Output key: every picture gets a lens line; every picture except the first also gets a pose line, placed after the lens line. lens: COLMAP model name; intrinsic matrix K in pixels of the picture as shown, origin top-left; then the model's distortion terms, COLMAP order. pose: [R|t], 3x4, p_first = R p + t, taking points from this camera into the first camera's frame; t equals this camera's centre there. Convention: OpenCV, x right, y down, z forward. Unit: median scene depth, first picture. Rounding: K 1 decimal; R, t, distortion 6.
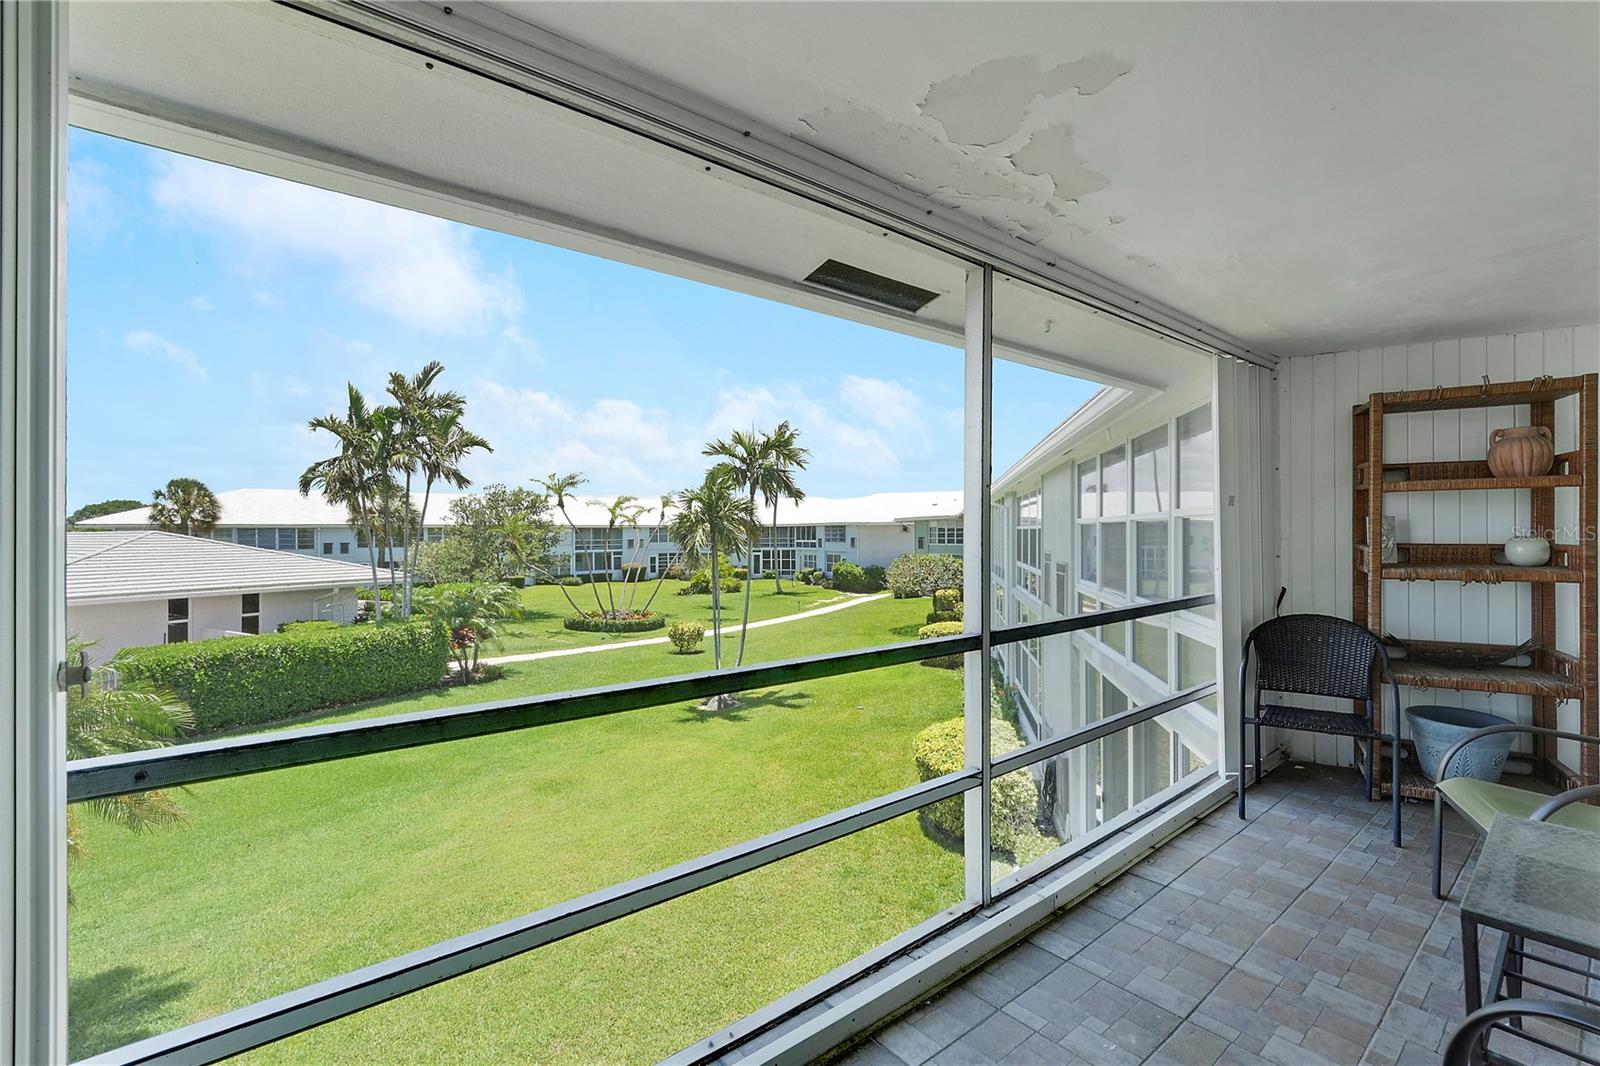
lens RADIAL K [[667.3, 0, 789.5], [0, 667.3, 540.7], [0, 0, 1]] dist [-0.023200, 0.002451]
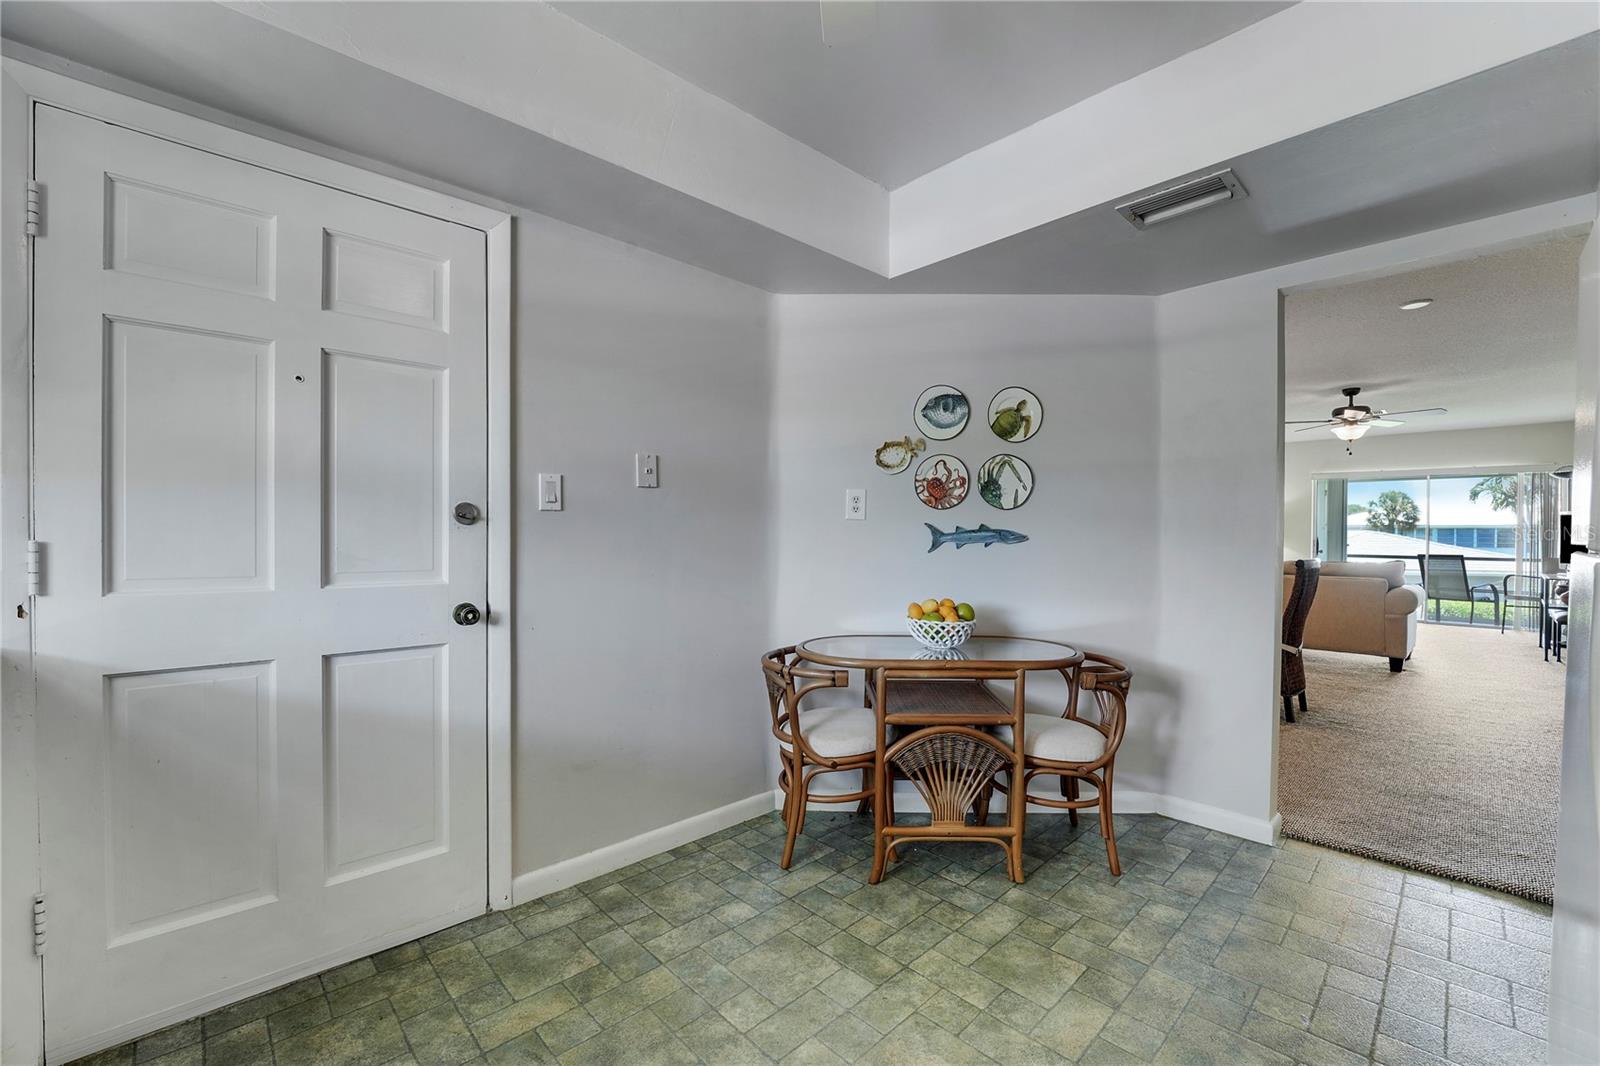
lens RADIAL K [[667.3, 0, 809.4], [0, 667.3, 542.3], [0, 0, 1]] dist [-0.023200, 0.002451]
pose [[0.093920, 0.014931, -0.995468, 0.268116], [-0.010999, 0.999842, 0.013959, 0.003051], [0.995519, 0.009639, 0.094069, -0.275278]]
